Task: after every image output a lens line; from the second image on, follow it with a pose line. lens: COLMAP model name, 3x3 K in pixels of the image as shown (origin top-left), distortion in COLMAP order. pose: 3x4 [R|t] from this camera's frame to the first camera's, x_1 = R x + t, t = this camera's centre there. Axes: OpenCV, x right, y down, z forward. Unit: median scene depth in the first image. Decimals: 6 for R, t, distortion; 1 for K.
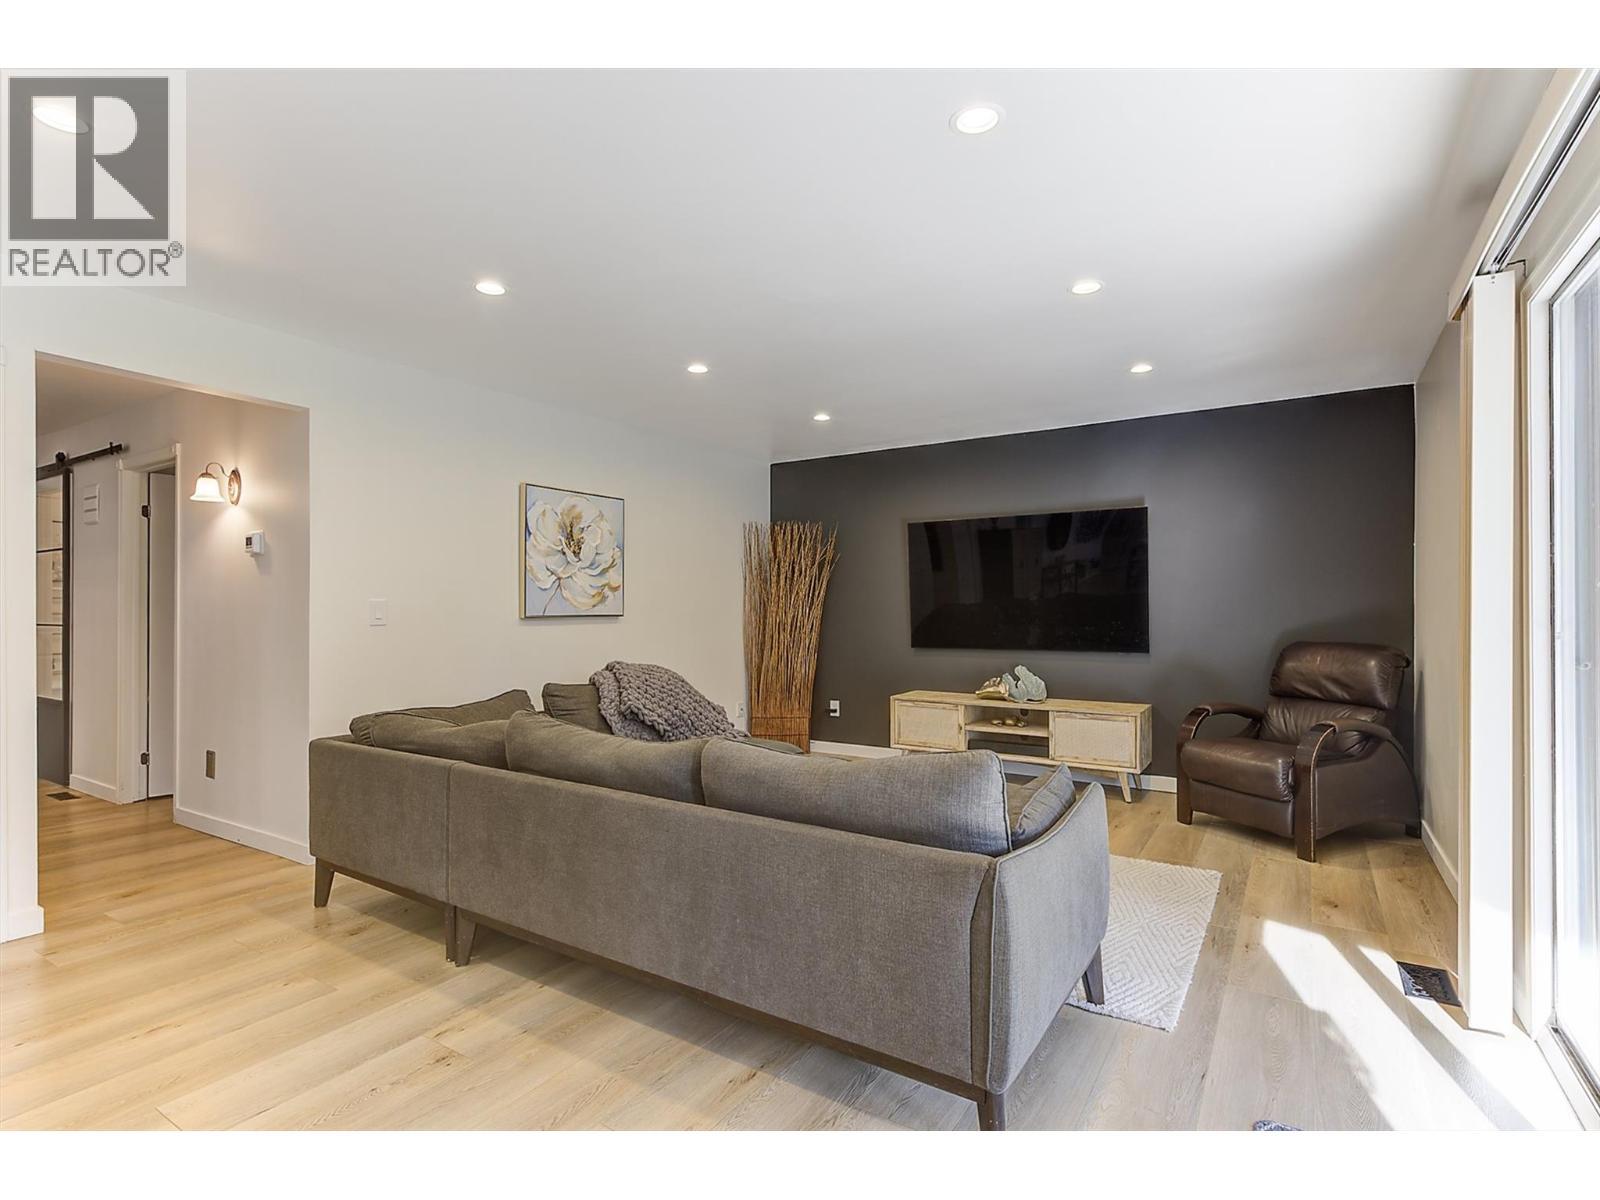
lens RADIAL K [[802.4, 0, 797.5], [0, 802.4, 607.7], [0, 0, 1]] dist [0.001990, 0.000210]
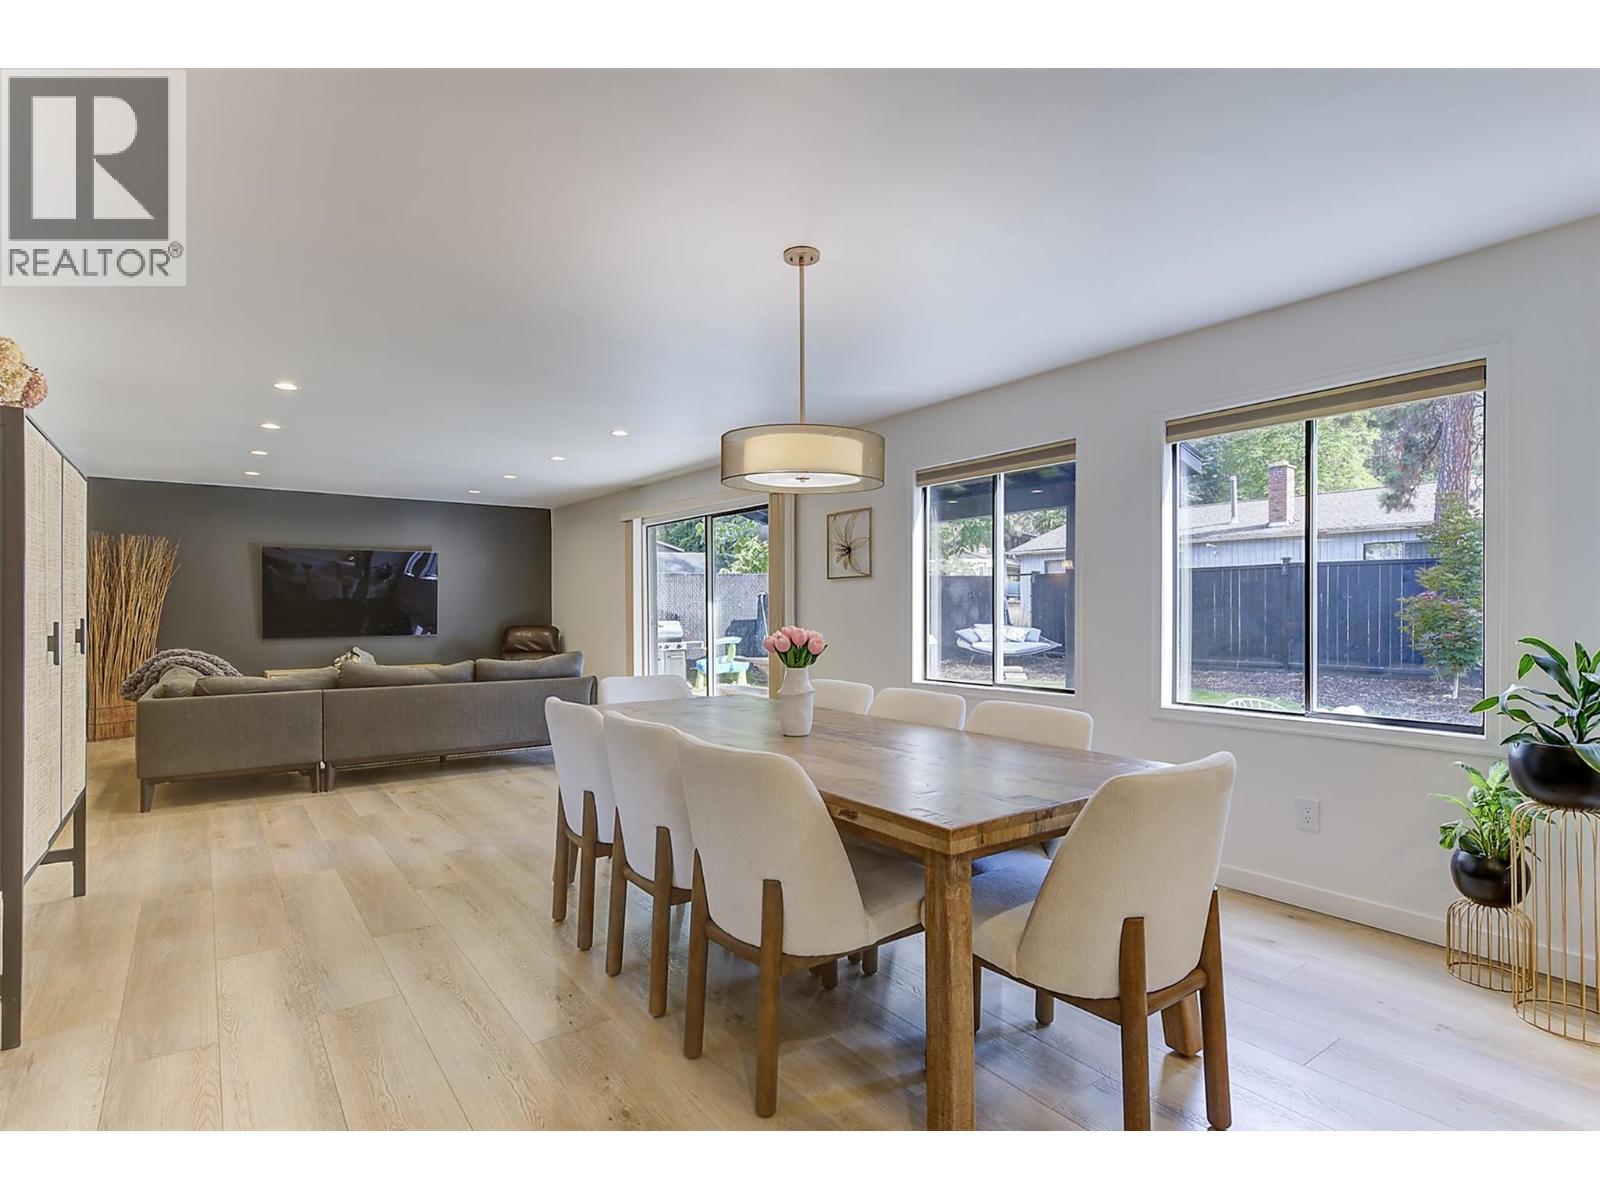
lens RADIAL K [[802.4, 0, 797.5], [0, 802.4, 607.7], [0, 0, 1]] dist [0.001990, 0.000210]
pose [[0.368930, -0.003483, 0.929450, -0.870480], [0.003073, 0.999992, 0.002528, -0.005056], [-0.929452, 0.001923, 0.368938, -0.385833]]
